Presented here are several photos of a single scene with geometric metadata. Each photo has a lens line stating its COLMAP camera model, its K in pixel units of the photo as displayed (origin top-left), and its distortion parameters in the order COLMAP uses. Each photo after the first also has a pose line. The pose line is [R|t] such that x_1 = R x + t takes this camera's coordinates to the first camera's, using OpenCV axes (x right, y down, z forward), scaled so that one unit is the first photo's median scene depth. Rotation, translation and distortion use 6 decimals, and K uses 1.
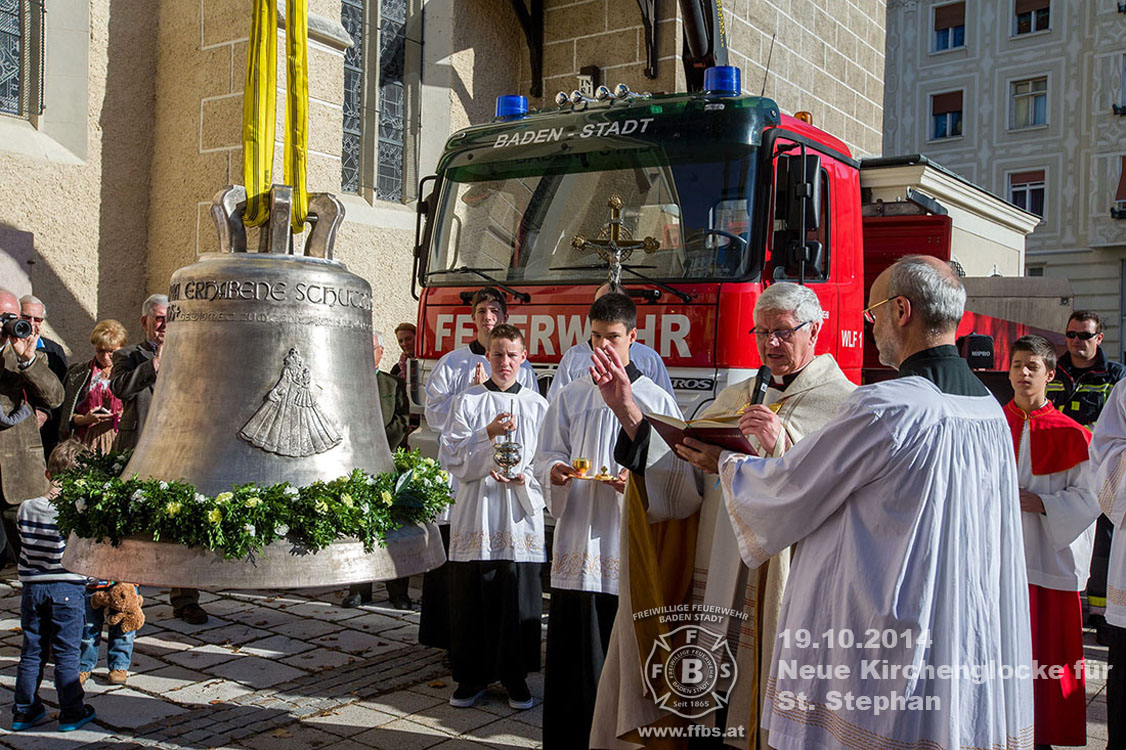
lens RADIAL K [[1093.6, 0, 543.1], [0, 1093.6, 354.4], [0, 0, 1]] dist [0.038294, 0.000000]
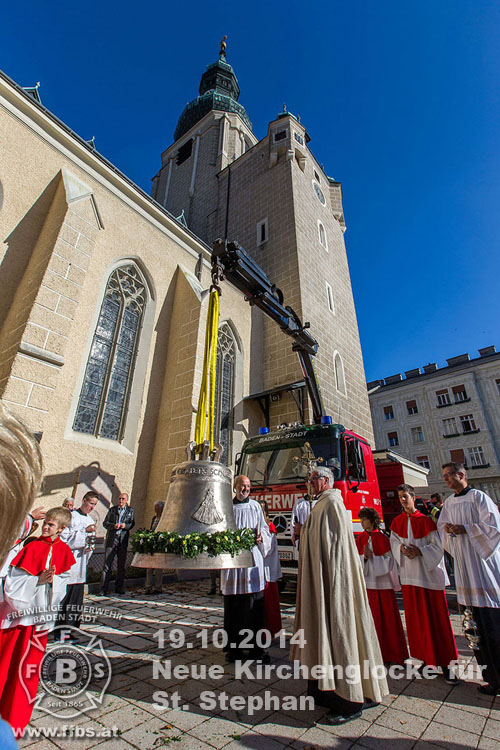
lens RADIAL K [[352.5, 0, 254.6], [0, 352.5, 367.5], [0, 0, 1]] dist [-0.011415, 0.004724]
pose [[0.999418, -0.031655, -0.012697, -0.040246], [0.022915, 0.898940, -0.437473, 0.077438], [0.025262, 0.436928, 0.899142, -0.058042]]
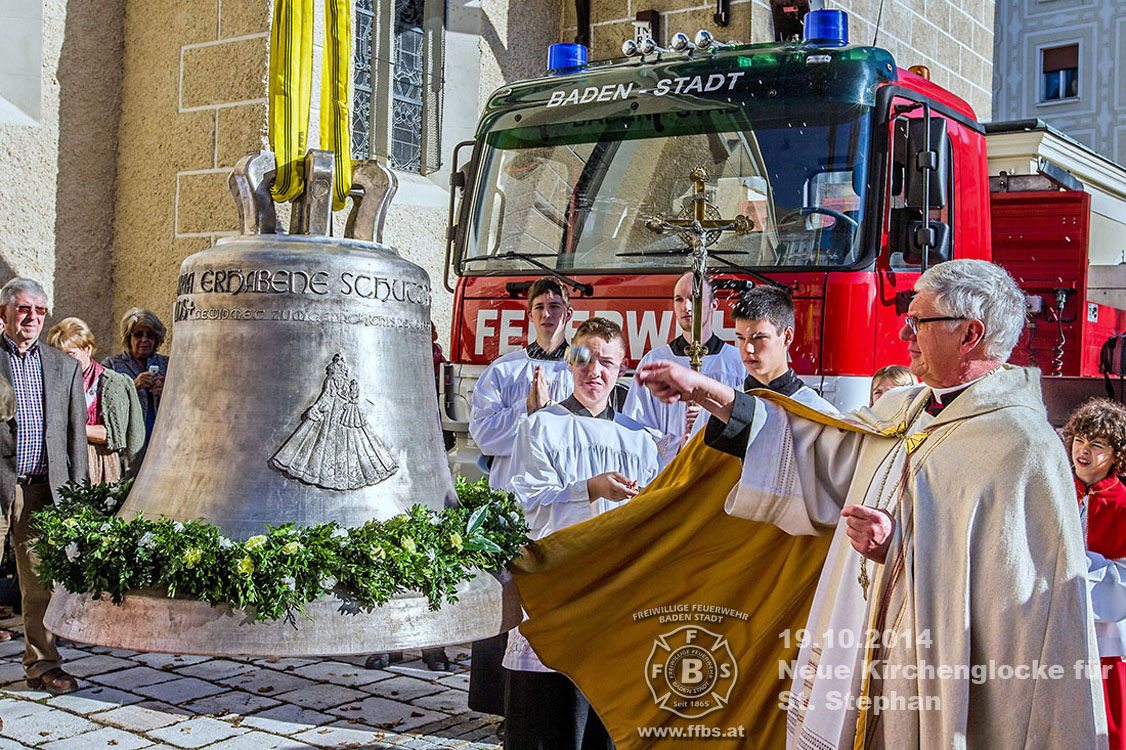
lens RADIAL K [[1295.4, 0, 589.3], [0, 1295.4, 348.0], [0, 0, 1]] dist [0.039029, 0.000000]
pose [[0.999677, 0.000093, 0.025411, -0.040450], [0.000045, 0.999985, -0.005421, -0.002822], [-0.025411, 0.005420, 0.999662, 0.028534]]
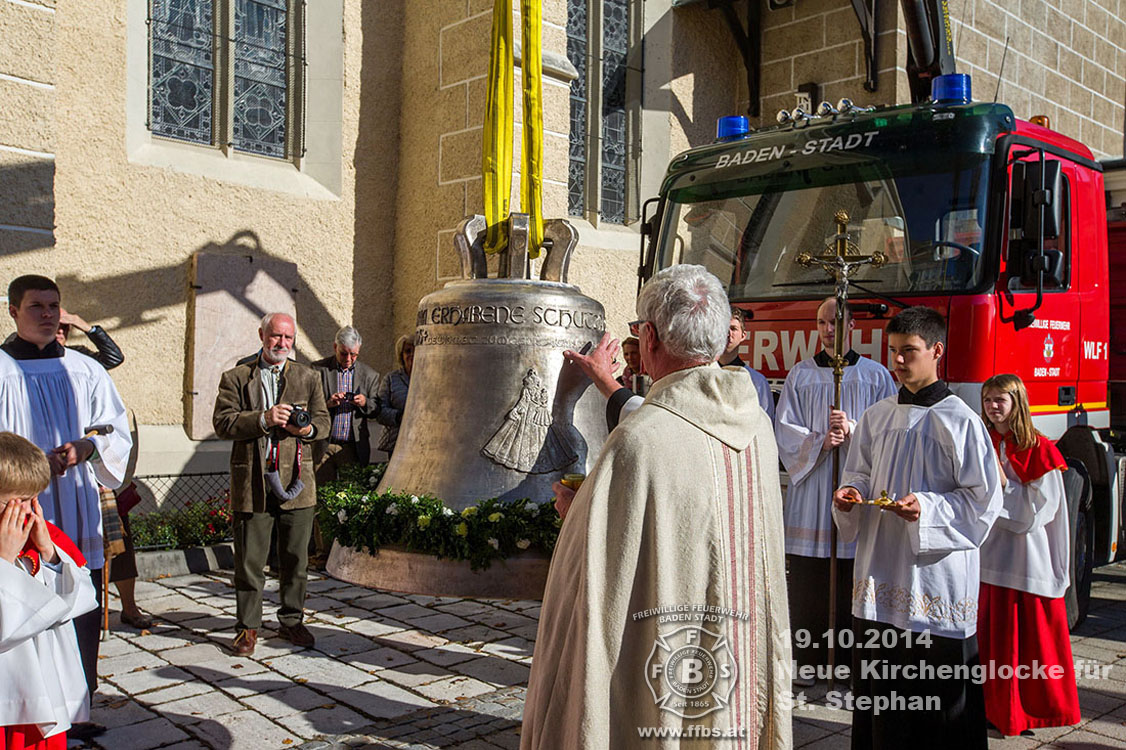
lens RADIAL K [[1037.9, 0, 570.8], [0, 1037.9, 368.3], [0, 0, 1]] dist [0.044373, 0.000000]
pose [[0.984644, -0.009215, -0.174331, -0.010897], [0.009559, 0.999954, 0.001134, -0.004237], [0.174313, -0.002783, 0.984686, 0.018938]]
